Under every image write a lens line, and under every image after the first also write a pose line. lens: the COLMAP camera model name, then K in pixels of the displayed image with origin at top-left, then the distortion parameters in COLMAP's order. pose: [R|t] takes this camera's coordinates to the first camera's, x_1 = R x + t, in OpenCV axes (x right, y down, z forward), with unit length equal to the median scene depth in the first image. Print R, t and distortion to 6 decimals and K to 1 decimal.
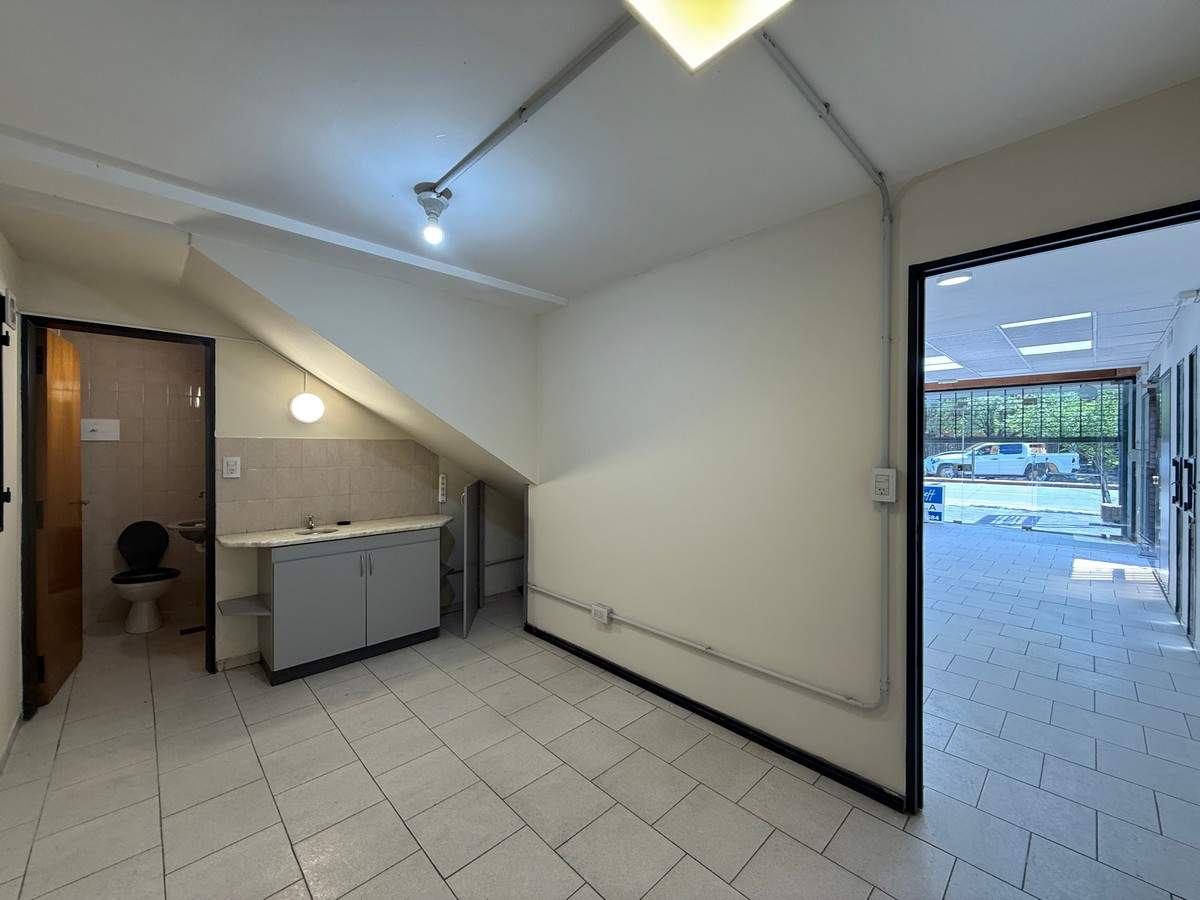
lens RADIAL K [[478.1, 0, 598.3], [0, 478.1, 447.3], [0, 0, 1]] dist [-0.000038, 0.000108]
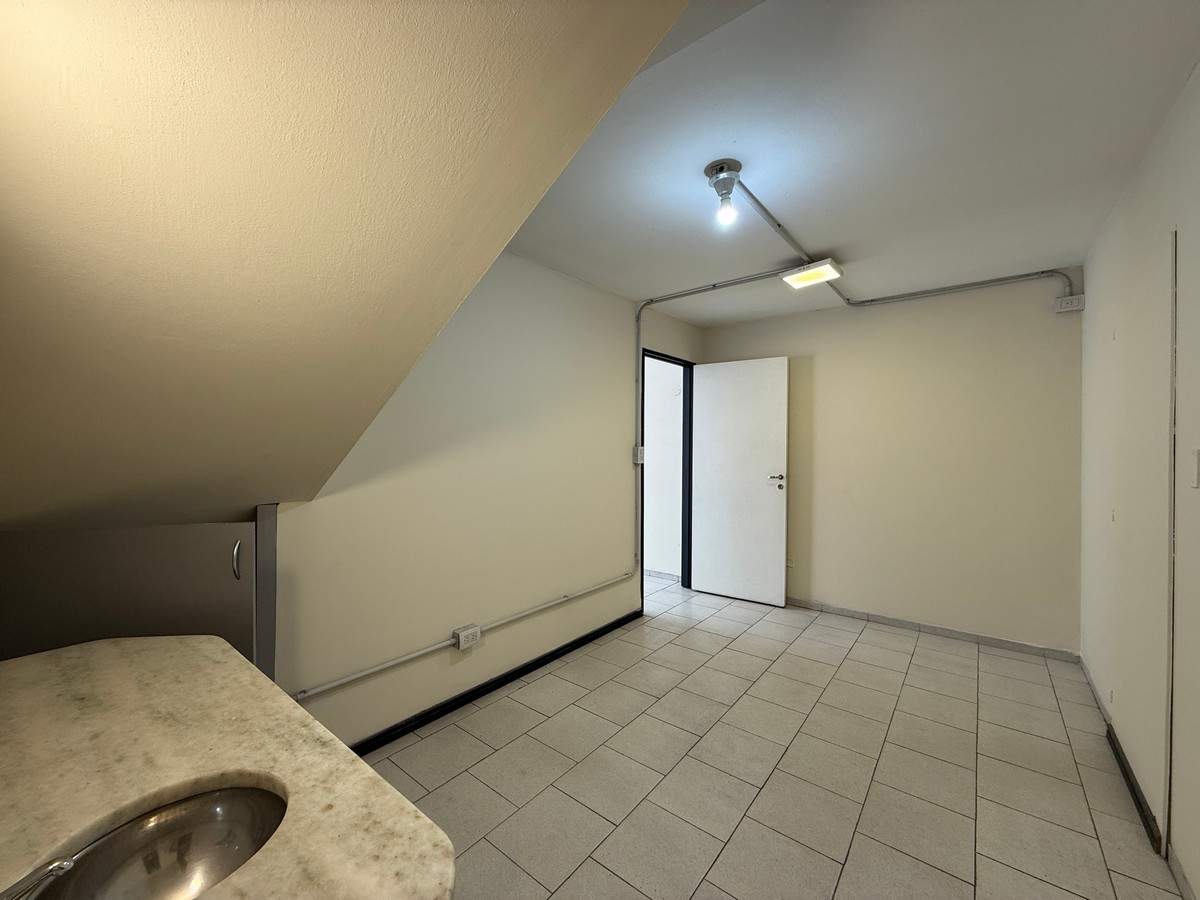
lens RADIAL K [[478.1, 0, 598.3], [0, 478.1, 447.3], [0, 0, 1]] dist [-0.000038, 0.000108]
pose [[-0.119524, -0.013614, 0.992738, -0.862077], [0.003206, 0.999895, 0.014098, 0.013882], [-0.992826, 0.004868, -0.119468, 0.914088]]
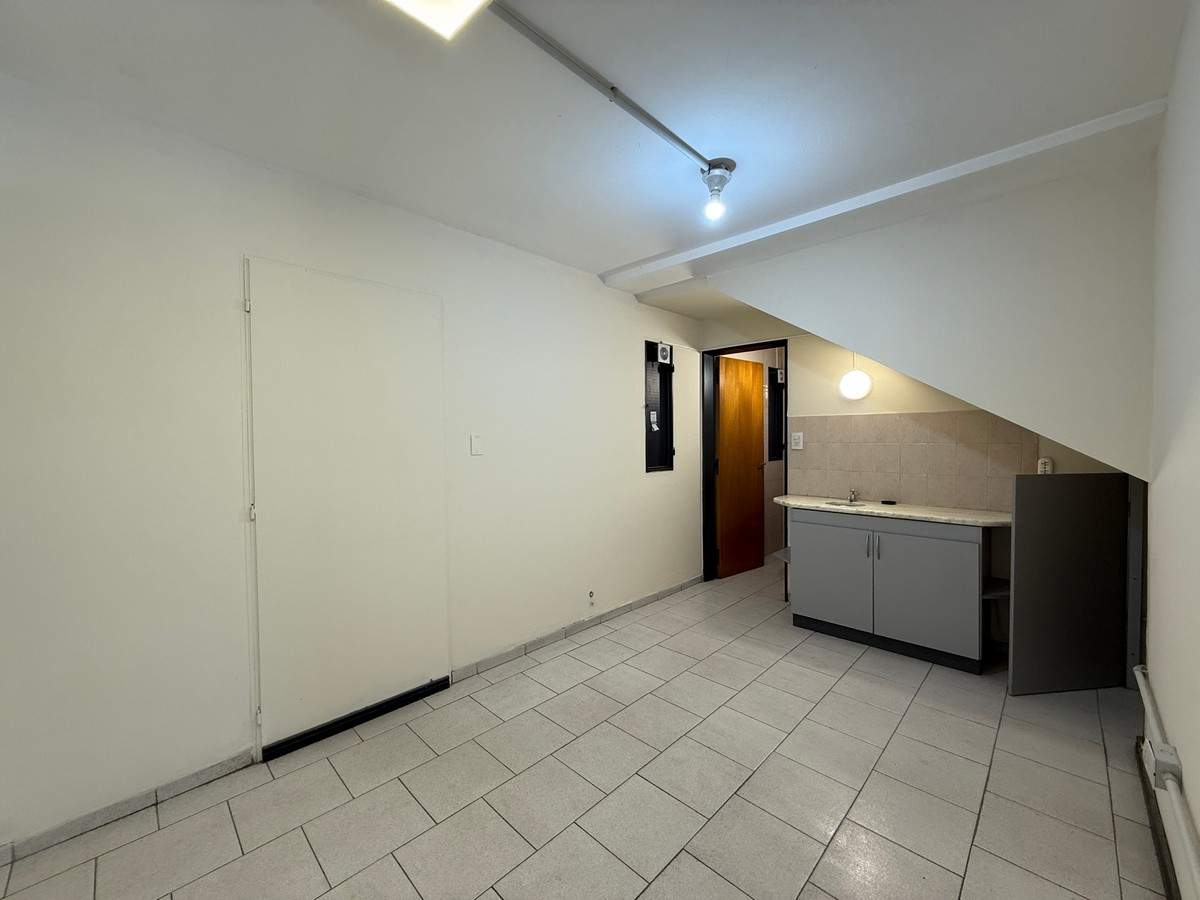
lens RADIAL K [[478.1, 0, 598.3], [0, 478.1, 447.3], [0, 0, 1]] dist [-0.000038, 0.000108]
pose [[0.023683, 0.018477, -0.999549, 0.463282], [0.005888, 0.999809, 0.018622, 0.033655], [0.999702, -0.006327, 0.023570, 0.474553]]
